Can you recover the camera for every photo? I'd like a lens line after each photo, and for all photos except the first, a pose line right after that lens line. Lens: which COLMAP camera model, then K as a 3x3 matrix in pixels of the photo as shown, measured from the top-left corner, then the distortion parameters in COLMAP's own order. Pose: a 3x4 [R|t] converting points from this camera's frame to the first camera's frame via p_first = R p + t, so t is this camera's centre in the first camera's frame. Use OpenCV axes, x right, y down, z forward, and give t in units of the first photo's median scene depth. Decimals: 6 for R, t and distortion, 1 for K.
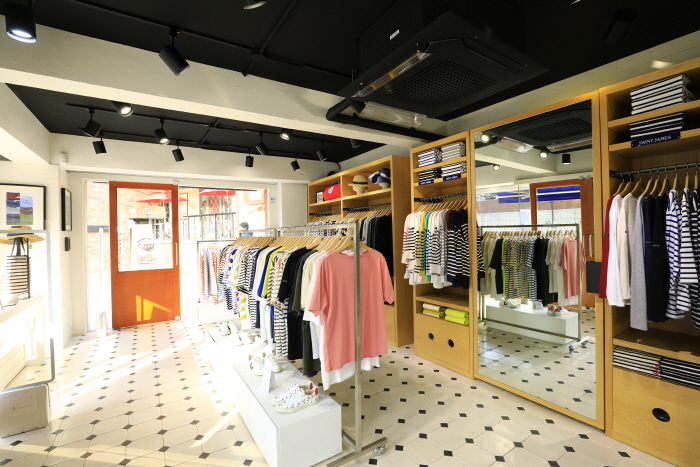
lens RADIAL K [[316.9, 0, 350.0], [0, 316.9, 233.5], [0, 0, 1]] dist [-0.042084, 0.012416]
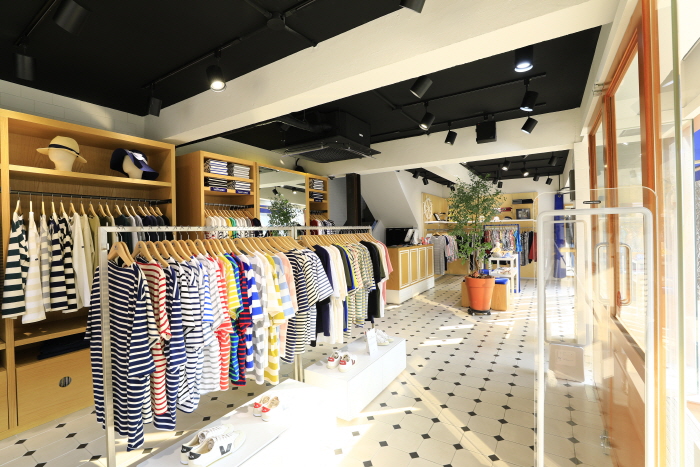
lens RADIAL K [[316.9, 0, 350.0], [0, 316.9, 233.5], [0, 0, 1]] dist [-0.042084, 0.012416]
pose [[-0.408506, 0.025376, 0.912403, -0.879163], [0.036491, 0.999268, -0.011454, 0.015677], [-0.912026, 0.028616, -0.409133, 0.996031]]
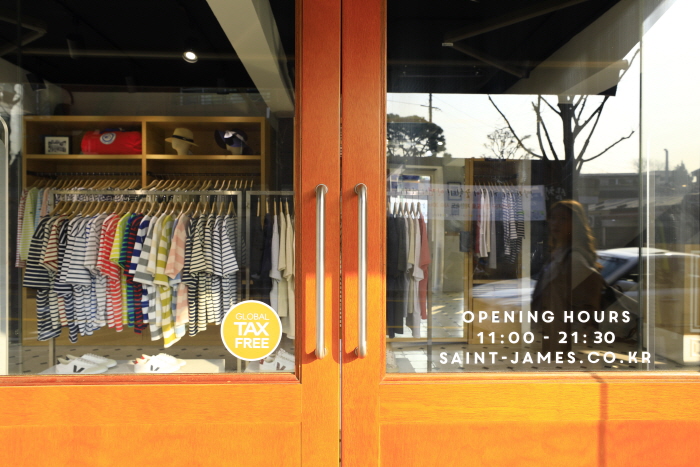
lens RADIAL K [[436.3, 0, 350.0], [0, 436.3, 233.5], [0, 0, 1]] dist [-0.002195, 0.001078]
pose [[0.516548, 0.017395, 0.856082, -0.797351], [-0.011111, 0.999846, -0.013612, 0.079839], [-0.856186, -0.002481, 0.516661, 0.222828]]
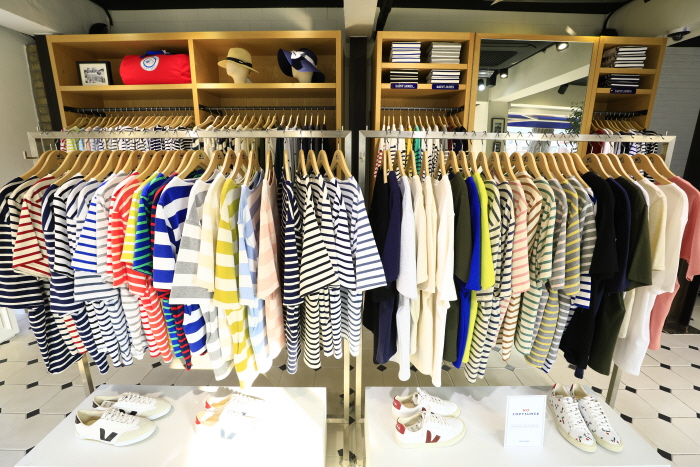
lens RADIAL K [[316.9, 0, 350.0], [0, 316.9, 233.5], [0, 0, 1]] dist [-0.042084, 0.012416]
pose [[0.549993, -0.168823, 0.817928, -0.493490], [-0.015573, 0.977113, 0.212151, 0.027022], [-0.835024, -0.129419, 0.534776, 0.631448]]
